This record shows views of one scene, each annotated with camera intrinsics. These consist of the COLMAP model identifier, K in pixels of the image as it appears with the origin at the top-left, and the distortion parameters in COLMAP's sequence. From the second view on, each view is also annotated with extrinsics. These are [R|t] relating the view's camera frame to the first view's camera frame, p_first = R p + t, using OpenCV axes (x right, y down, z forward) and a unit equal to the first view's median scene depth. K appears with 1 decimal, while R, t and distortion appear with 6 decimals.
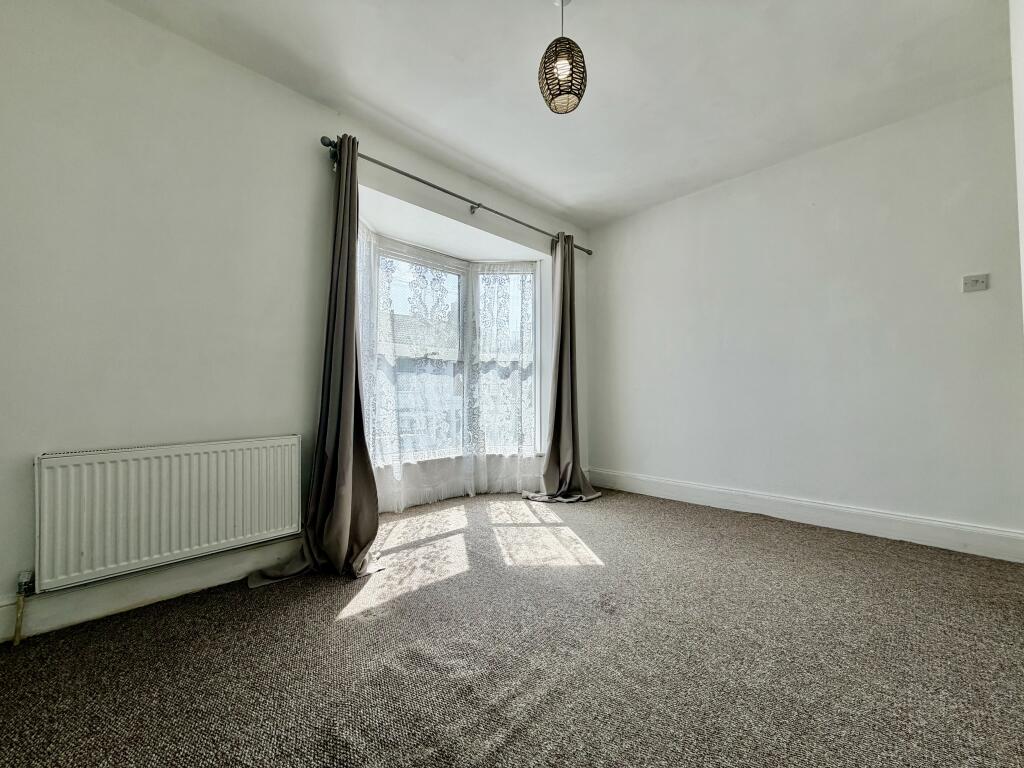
lens RADIAL K [[406.8, 0, 508.6], [0, 406.8, 387.8], [0, 0, 1]] dist [0.001947, -0.000047]
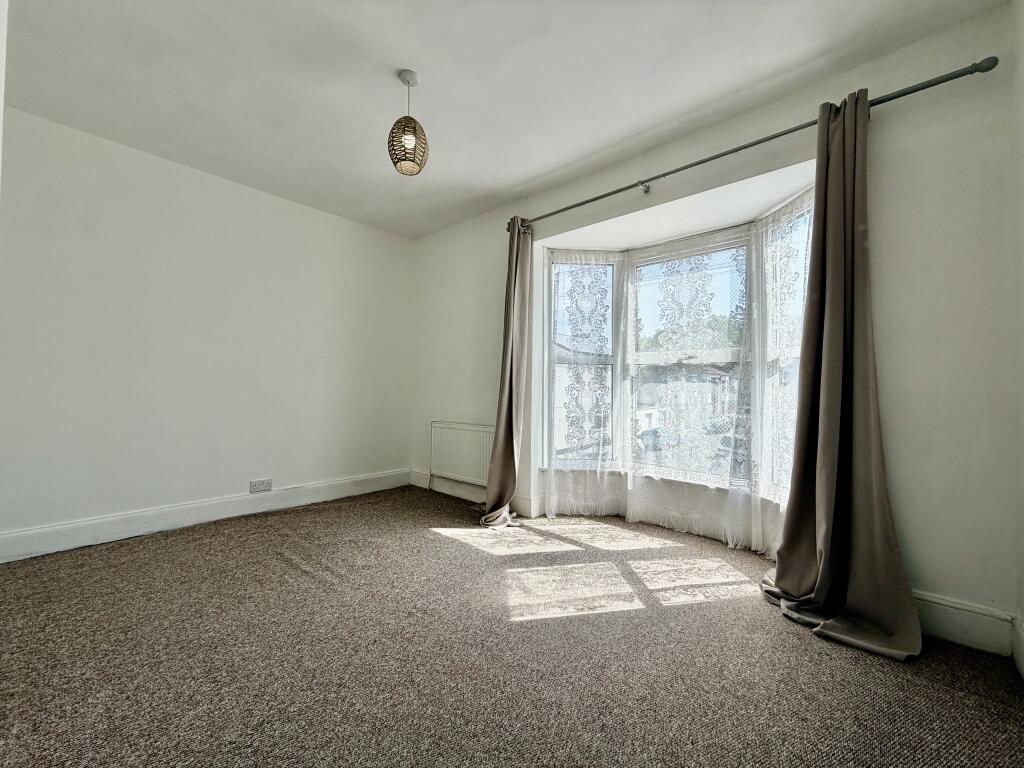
lens RADIAL K [[406.8, 0, 508.7], [0, 406.8, 384.9], [0, 0, 1]] dist [0.001947, -0.000047]
pose [[0.052259, -0.011827, -0.998564, 0.785601], [0.003568, 0.999926, -0.011657, -0.022807], [0.998627, -0.002953, 0.052298, 0.708128]]
